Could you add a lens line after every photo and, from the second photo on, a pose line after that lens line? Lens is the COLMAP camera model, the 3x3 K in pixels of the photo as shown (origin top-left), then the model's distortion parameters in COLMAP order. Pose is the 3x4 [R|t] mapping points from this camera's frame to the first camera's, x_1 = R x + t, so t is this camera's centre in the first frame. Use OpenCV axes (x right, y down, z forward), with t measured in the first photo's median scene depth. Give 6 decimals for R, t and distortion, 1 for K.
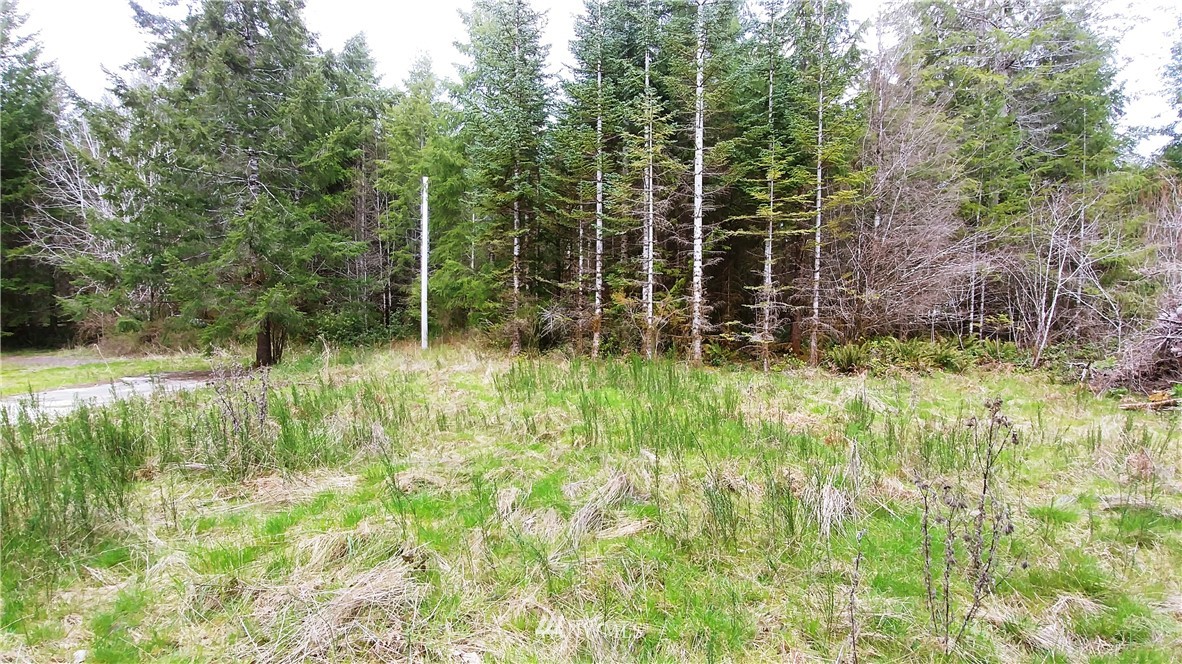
lens RADIAL K [[505.0, 0, 585.5], [0, 505.0, 340.0], [0, 0, 1]] dist [-0.002053, -0.016565]
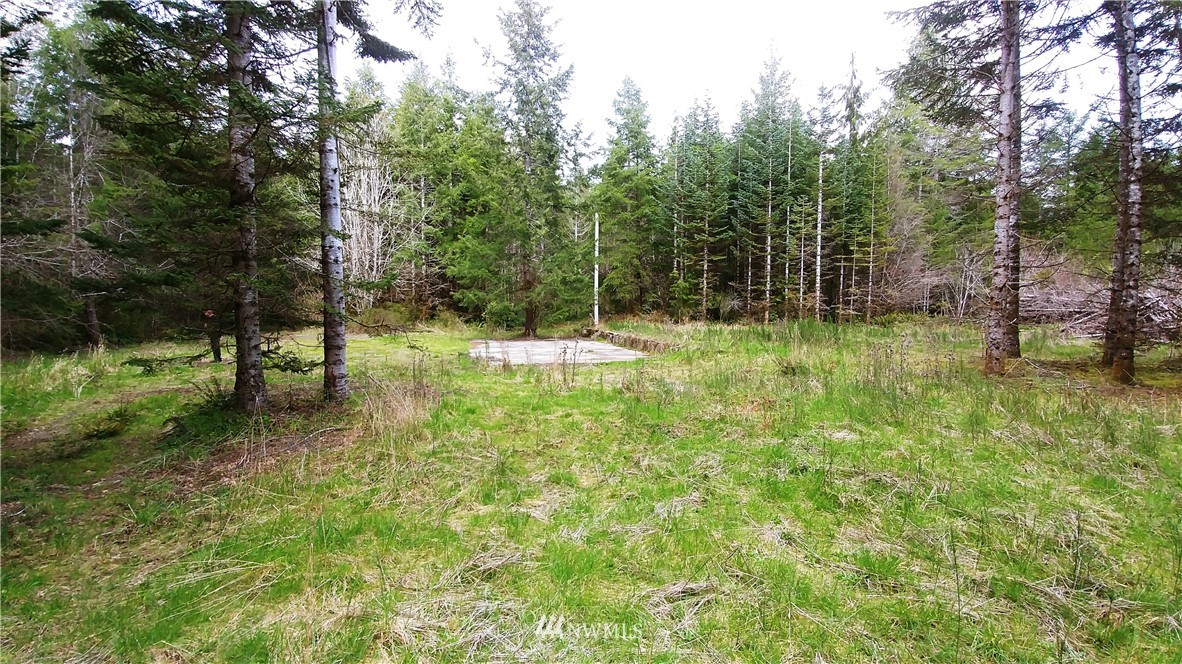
lens RADIAL K [[505.0, 0, 585.5], [0, 505.0, 340.0], [0, 0, 1]] dist [-0.002053, -0.016565]
pose [[0.968105, -0.022494, 0.249531, -1.263708], [0.016697, 0.999540, 0.025324, 0.038926], [-0.249986, -0.020350, 0.968036, -0.799683]]
